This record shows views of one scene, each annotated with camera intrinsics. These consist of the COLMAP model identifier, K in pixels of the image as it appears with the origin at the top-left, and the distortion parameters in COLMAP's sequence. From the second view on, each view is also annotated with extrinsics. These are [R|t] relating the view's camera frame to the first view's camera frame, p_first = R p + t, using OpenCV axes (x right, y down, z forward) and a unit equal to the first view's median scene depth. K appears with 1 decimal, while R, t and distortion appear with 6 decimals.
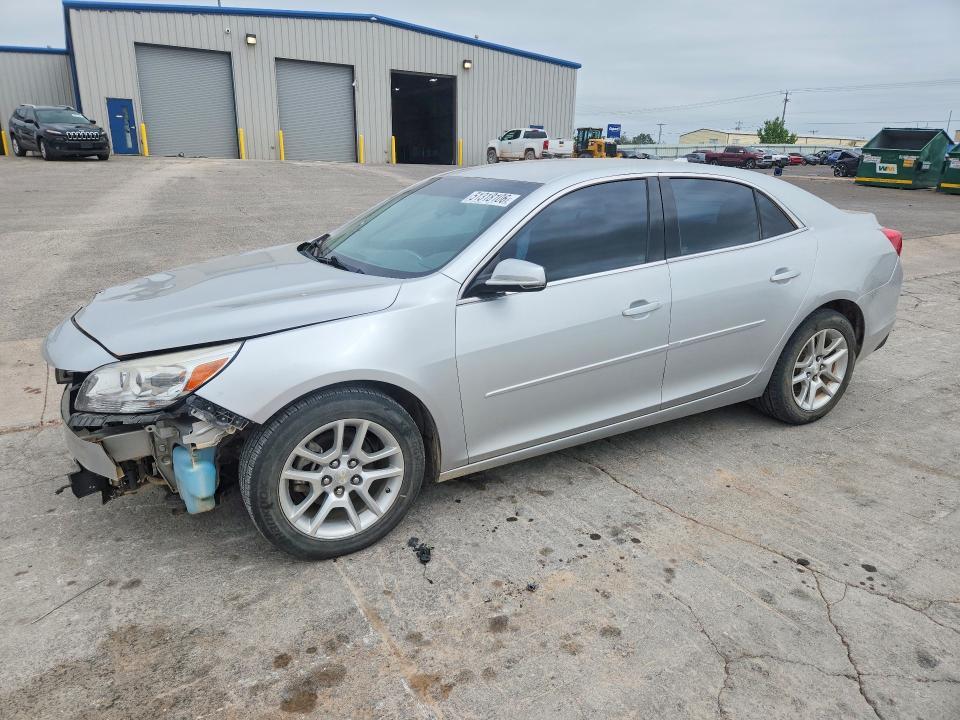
lens RADIAL K [[649.1, 0, 474.9], [0, 649.1, 357.0], [0, 0, 1]] dist [0.084428, -0.088145]
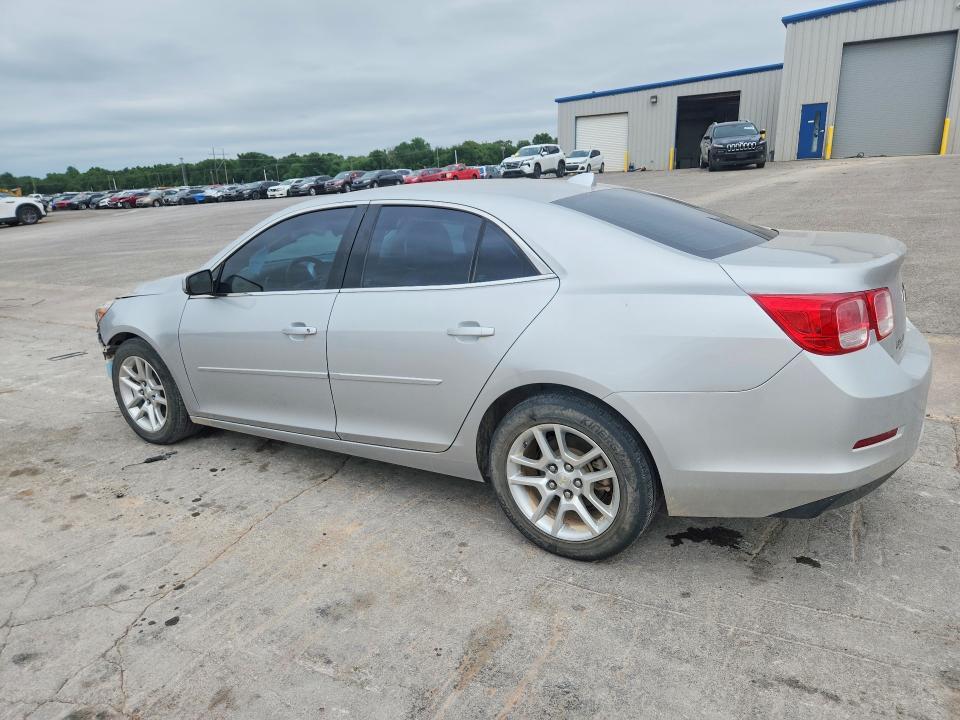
lens RADIAL K [[649.1, 0, 474.9], [0, 649.1, 357.0], [0, 0, 1]] dist [0.084428, -0.088145]
pose [[0.475624, 0.195911, -0.857555, 1.087645], [-0.195948, 0.973985, 0.113831, -0.174069], [0.857547, 0.113895, 0.501639, 0.599512]]
